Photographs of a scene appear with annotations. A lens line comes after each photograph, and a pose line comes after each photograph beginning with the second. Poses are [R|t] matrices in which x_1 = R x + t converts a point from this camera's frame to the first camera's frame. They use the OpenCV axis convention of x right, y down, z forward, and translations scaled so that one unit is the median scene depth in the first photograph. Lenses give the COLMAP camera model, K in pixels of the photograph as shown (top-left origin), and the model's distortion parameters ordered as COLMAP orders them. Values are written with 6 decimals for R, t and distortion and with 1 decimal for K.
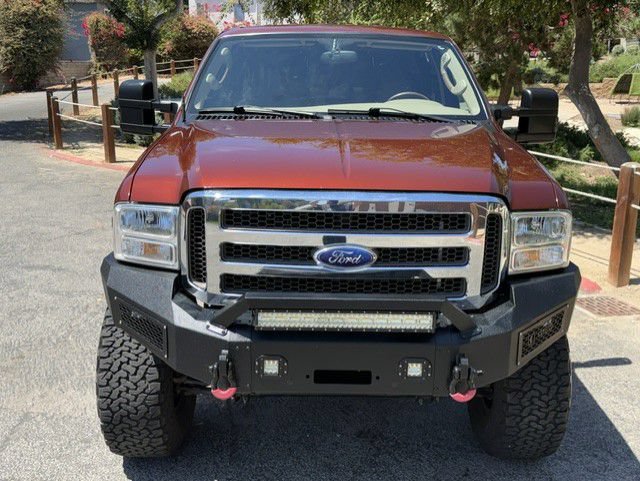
lens RADIAL K [[670.3, 0, 320.0], [0, 670.3, 240.5], [0, 0, 1]] dist [0.161198, -0.380646]
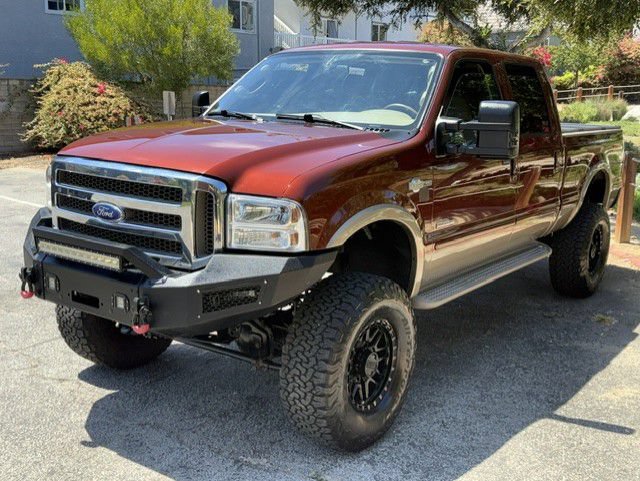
lens RADIAL K [[717.6, 0, 320.0], [0, 717.6, 240.5], [0, 0, 1]] dist [0.086823, -0.021177]
pose [[0.807336, 0.122994, -0.577132, 0.197585], [-0.155303, 0.987844, -0.006729, 0.004002], [0.569289, 0.095063, 0.816623, 0.013219]]
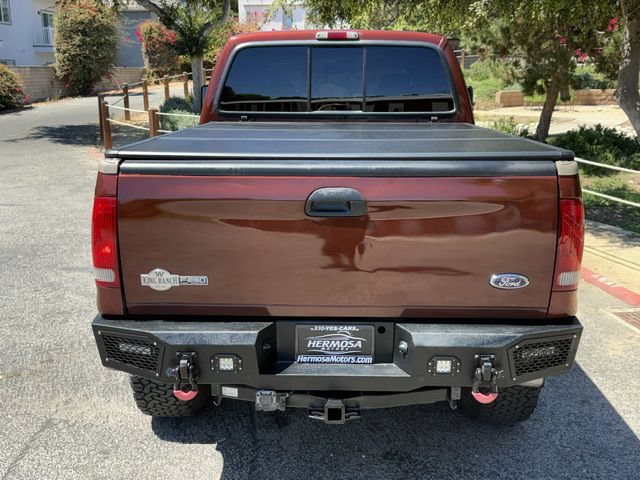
lens RADIAL K [[663.6, 0, 320.0], [0, 663.6, 240.0], [0, 0, 1]] dist [0.021298, -0.018864]
pose [[0.997626, 0.015697, -0.067055, 0.005693], [-0.015992, 0.999865, -0.003865, -0.002545], [0.066985, 0.004928, 0.997742, 0.015433]]
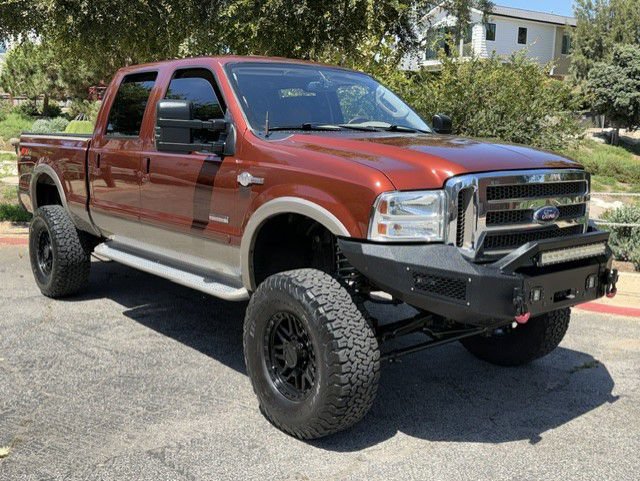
lens RADIAL K [[670.3, 0, 320.0], [0, 670.3, 240.5], [0, 0, 1]] dist [0.161198, -0.380646]
pose [[0.771903, -0.101791, 0.627538, -0.206307], [0.147425, 0.988852, -0.020941, 0.006393], [-0.618411, 0.108679, 0.778304, 0.028152]]
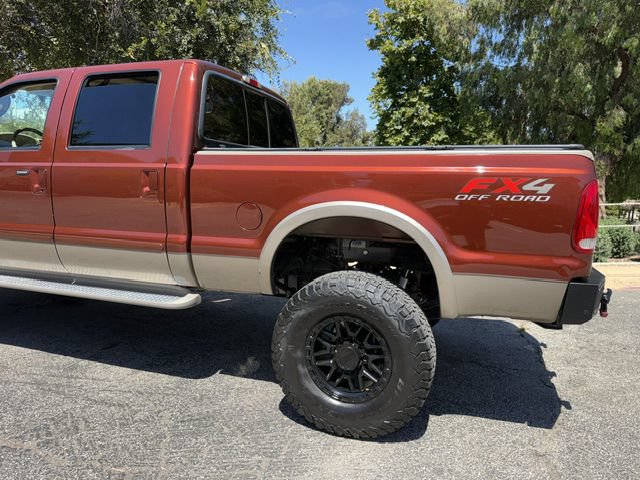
lens RADIAL K [[458.2, 0, 320.0], [0, 458.2, 240.0], [0, 0, 1]] dist [0.003343, -0.009706]
pose [[0.367146, -0.114413, 0.923100, -0.224848], [0.201358, 0.978650, 0.041212, -0.017727], [-0.908107, 0.170742, 0.382345, 0.202532]]
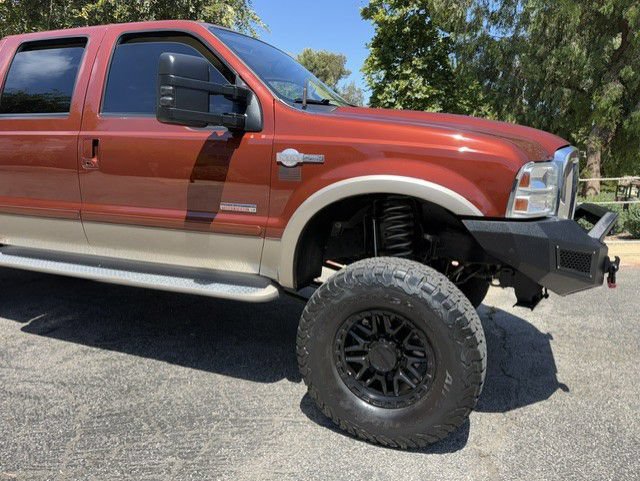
lens RADIAL K [[459.9, 0, 322.1], [0, 459.9, 237.3], [0, 0, 1]] dist [-0.005021, 0.000178]
pose [[0.361773, -0.156628, 0.919015, -0.199609], [0.199444, 0.975966, 0.087822, -0.012998], [-0.910682, 0.151521, 0.384316, 0.186882]]
